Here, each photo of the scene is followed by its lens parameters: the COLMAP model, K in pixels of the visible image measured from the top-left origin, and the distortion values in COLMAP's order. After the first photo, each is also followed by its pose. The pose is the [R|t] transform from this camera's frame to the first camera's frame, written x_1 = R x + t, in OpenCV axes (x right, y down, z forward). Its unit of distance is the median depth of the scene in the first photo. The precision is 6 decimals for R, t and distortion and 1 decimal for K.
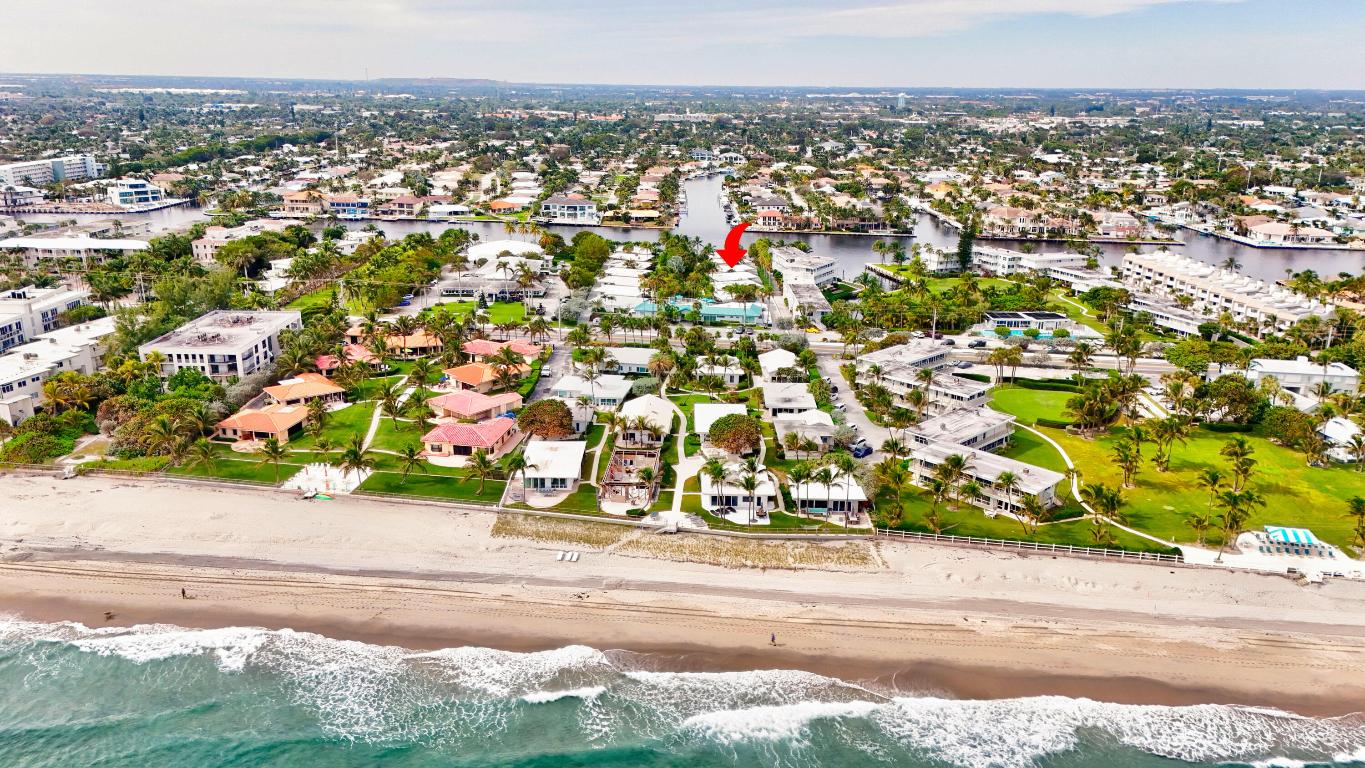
lens RADIAL K [[987.0, 0, 682.5], [0, 987.0, 384.0], [0, 0, 1]] dist [0.087265, -0.095754]
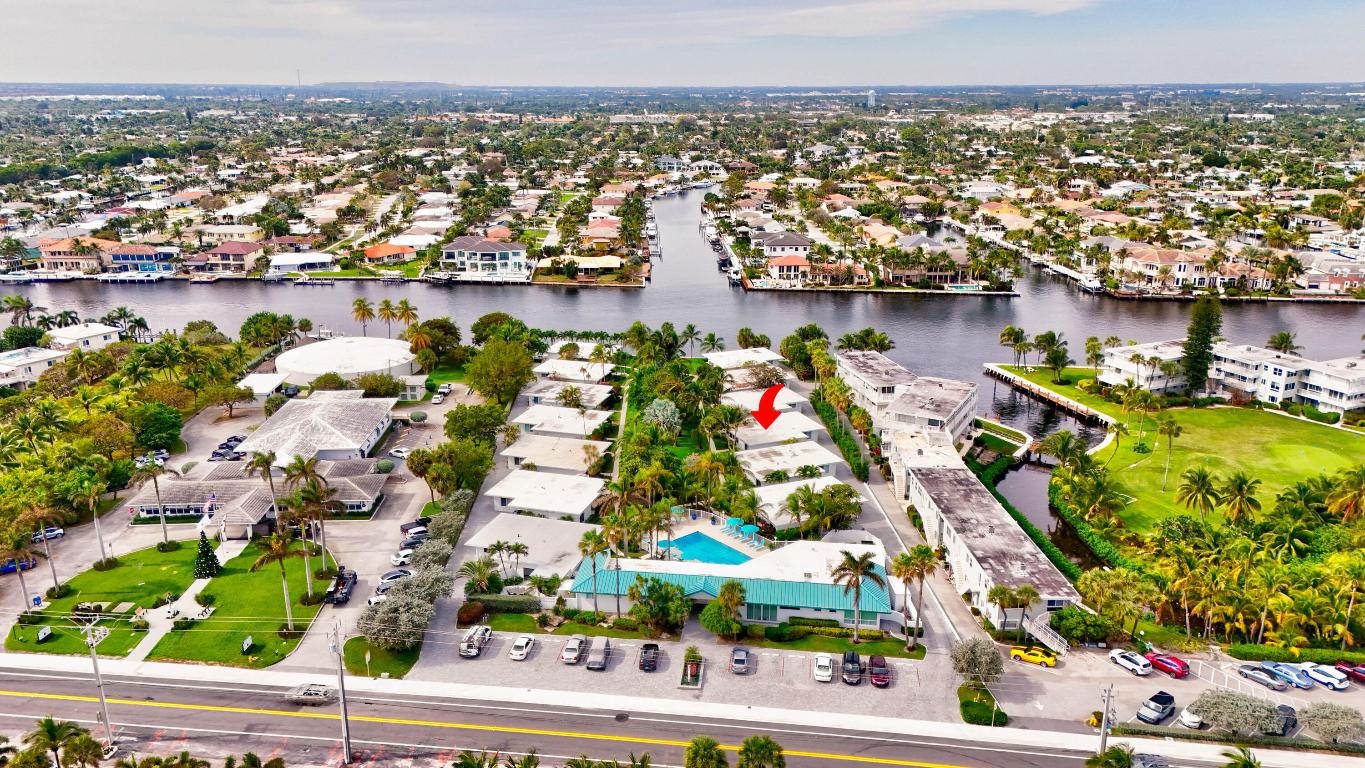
lens RADIAL K [[987.0, 0, 682.5], [0, 987.0, 384.0], [0, 0, 1]] dist [0.087265, -0.095754]
pose [[0.998965, -0.024074, 0.038581, -0.007267], [0.024125, 0.999709, -0.000853, -0.066371], [-0.038549, 0.001783, 0.999255, 0.250584]]
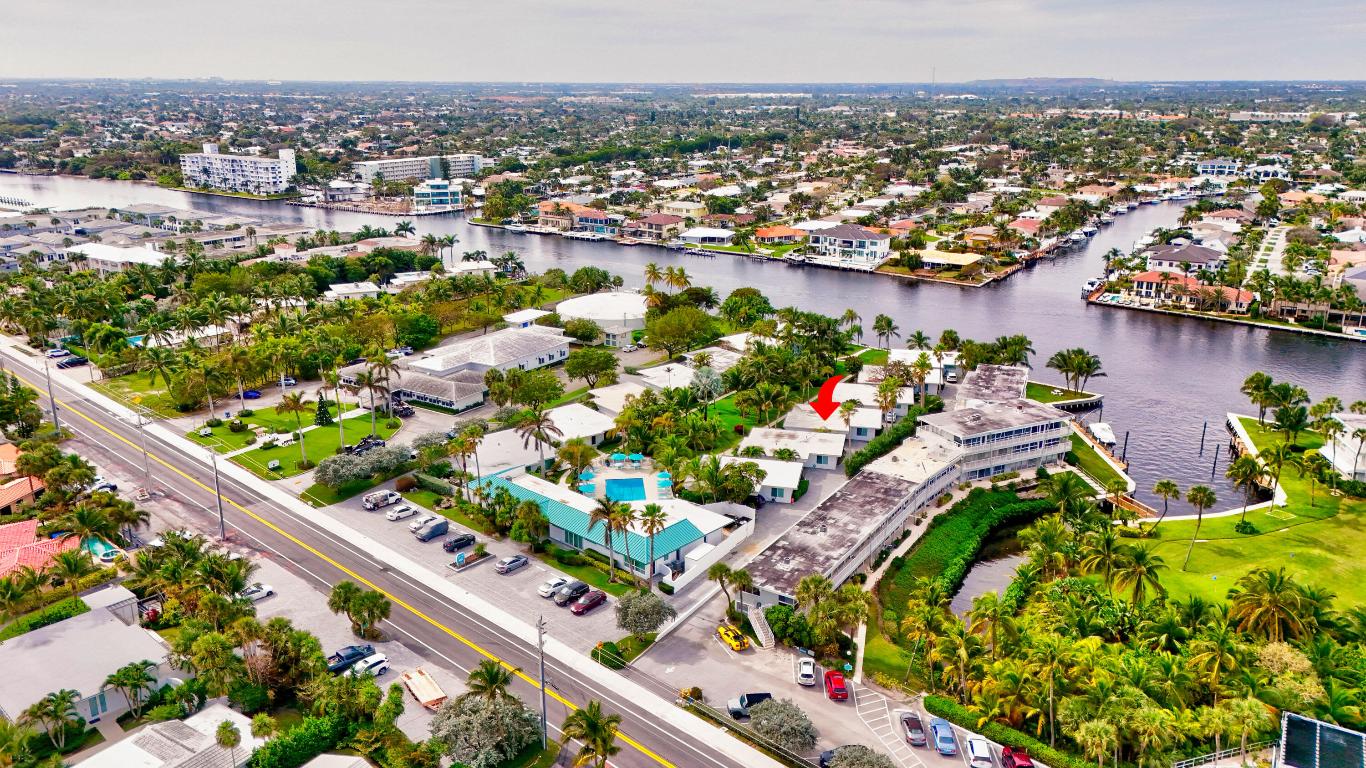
lens RADIAL K [[987.7, 0, 683.0], [0, 987.7, 384.0], [0, 0, 1]] dist [0.087265, -0.095754]
pose [[0.844963, 0.144958, -0.514806, 0.121260], [-0.146135, 0.988516, 0.038489, -0.067586], [0.514473, 0.042709, 0.856443, 0.263496]]
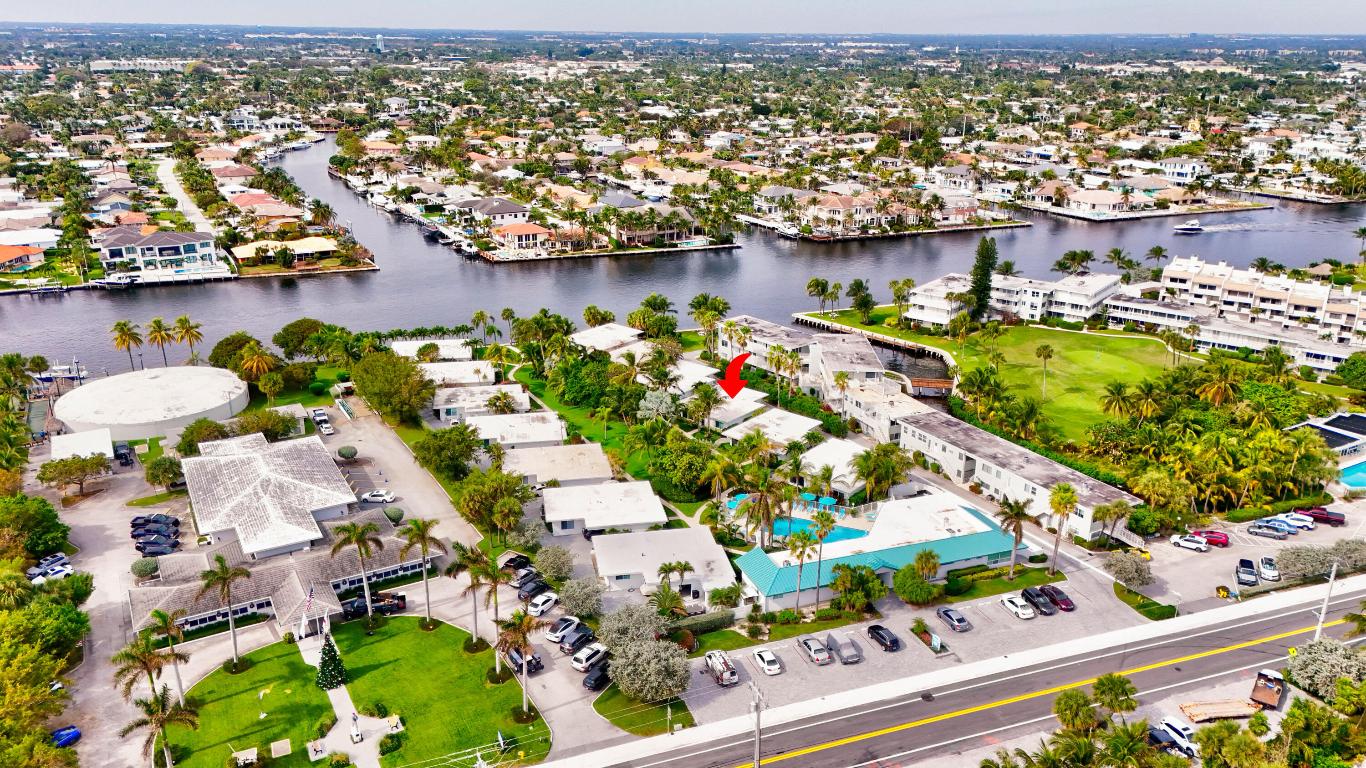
lens RADIAL K [[987.7, 0, 683.0], [0, 987.7, 384.0], [0, 0, 1]] dist [0.087265, -0.095754]
pose [[0.865609, -0.170880, 0.470661, -0.104555], [0.146141, 0.985258, 0.088938, -0.083952], [-0.478920, -0.008203, 0.877820, 0.278989]]
